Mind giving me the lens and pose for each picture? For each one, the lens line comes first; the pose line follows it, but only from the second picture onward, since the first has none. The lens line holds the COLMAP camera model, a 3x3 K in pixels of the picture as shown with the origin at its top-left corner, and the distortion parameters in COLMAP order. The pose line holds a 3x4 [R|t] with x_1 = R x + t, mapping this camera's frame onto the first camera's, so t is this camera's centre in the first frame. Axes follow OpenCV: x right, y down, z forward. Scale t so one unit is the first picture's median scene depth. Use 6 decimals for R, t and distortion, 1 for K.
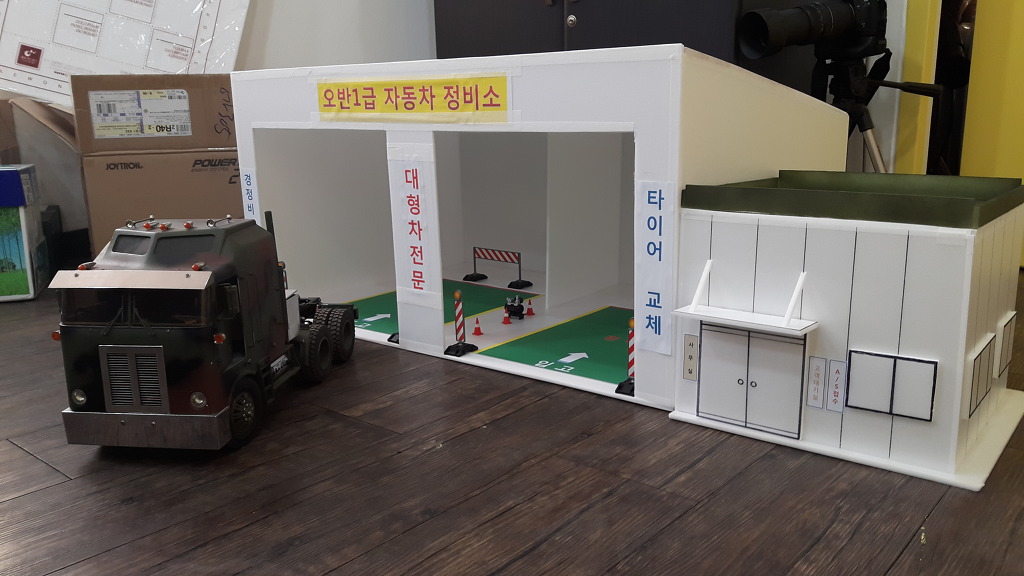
lens RADIAL K [[835.2, 0, 523.2], [0, 835.2, 290.0], [0, 0, 1]] dist [0.261352, -0.749639]
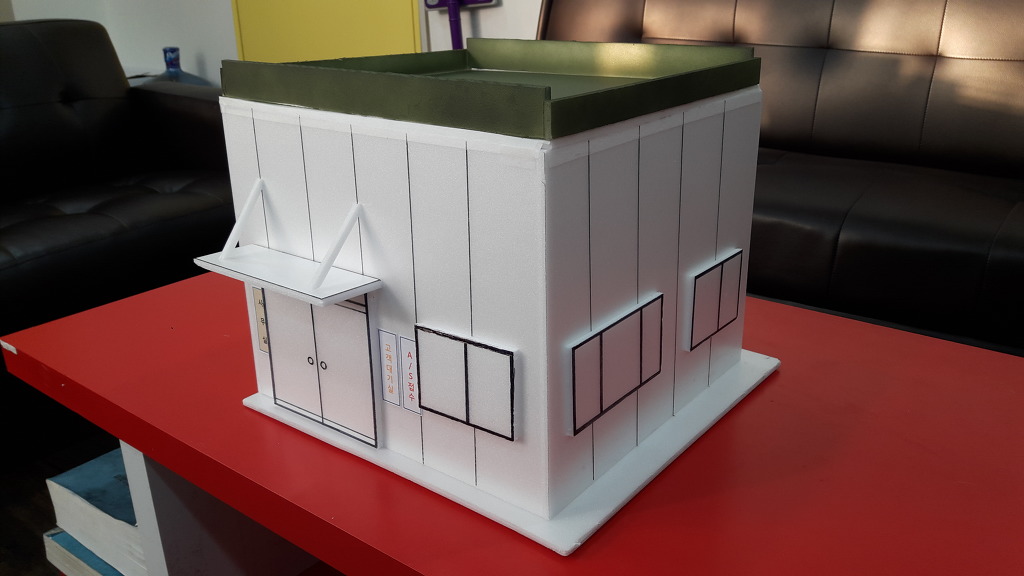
lens RADIAL K [[835.2, 0, 523.2], [0, 835.2, 290.0], [0, 0, 1]] dist [0.261352, -0.749639]
pose [[0.999971, -0.003458, 0.006780, 0.351455], [0.002463, 0.989930, 0.141539, -0.036343], [-0.007201, -0.141518, 0.989909, 0.279065]]
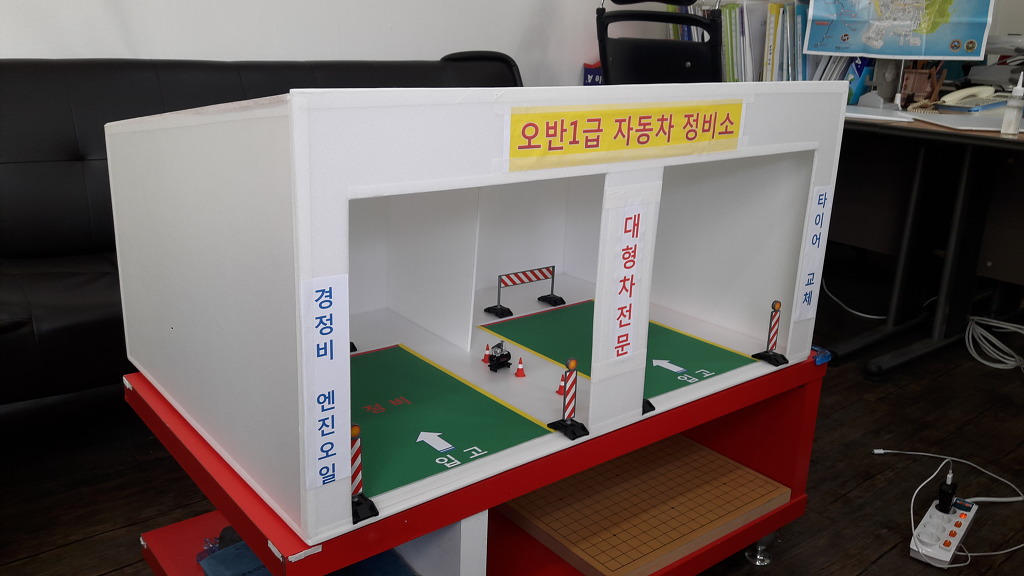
lens RADIAL K [[835.2, 0, 523.2], [0, 835.2, 290.0], [0, 0, 1]] dist [0.261352, -0.749639]
pose [[0.204747, -0.259830, 0.943699, -1.014647], [0.171053, 0.958786, 0.226872, -0.298614], [-0.963753, 0.114972, 0.240753, 0.986124]]
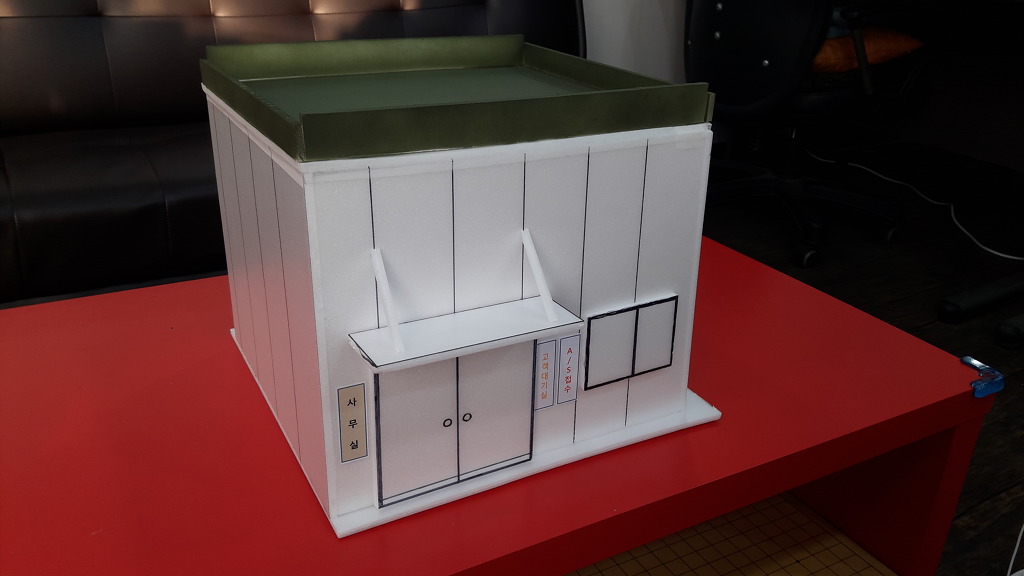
lens RADIAL K [[835.2, 0, 523.2], [0, 835.2, 290.0], [0, 0, 1]] dist [0.261352, -0.749639]
pose [[0.377269, -0.347694, 0.858357, -0.178958], [0.154231, 0.937493, 0.311962, -0.137327], [-0.913171, 0.014691, 0.407312, 0.582500]]
